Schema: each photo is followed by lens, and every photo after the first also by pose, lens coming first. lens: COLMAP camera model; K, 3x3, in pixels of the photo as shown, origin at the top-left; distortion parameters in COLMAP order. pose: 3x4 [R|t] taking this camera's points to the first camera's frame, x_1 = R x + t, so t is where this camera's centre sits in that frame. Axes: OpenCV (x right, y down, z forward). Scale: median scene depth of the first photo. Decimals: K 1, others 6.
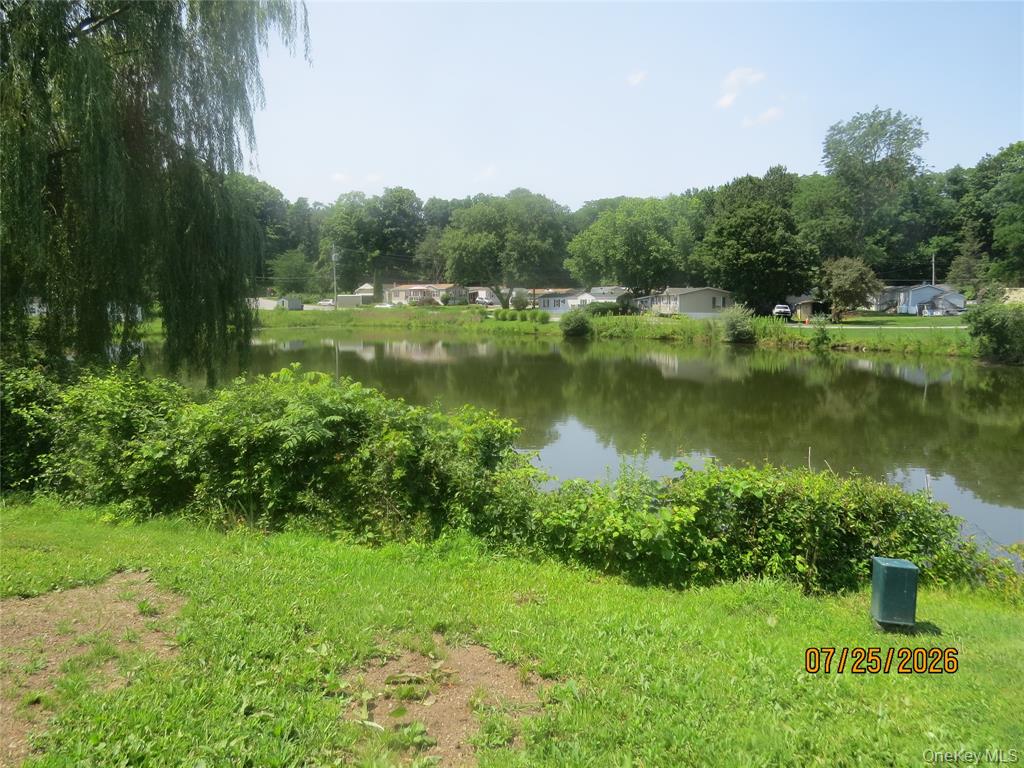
lens RADIAL K [[729.6, 0, 512.0], [0, 729.6, 384.0], [0, 0, 1]] dist [-0.024006, 0.001515]
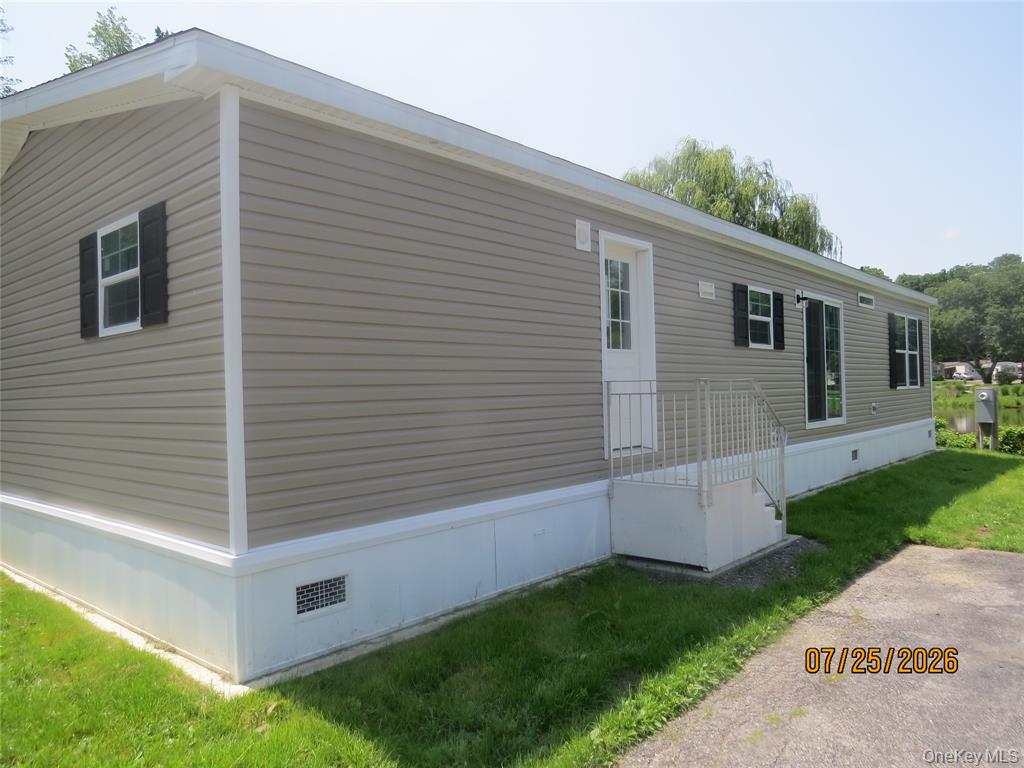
lens RADIAL K [[729.6, 0, 512.0], [0, 729.6, 384.0], [0, 0, 1]] dist [-0.024006, 0.001515]
pose [[0.824392, -0.017516, -0.565747, 0.013429], [-0.043955, 0.994521, -0.094843, 0.016670], [0.564309, 0.103055, 0.819106, -0.148985]]
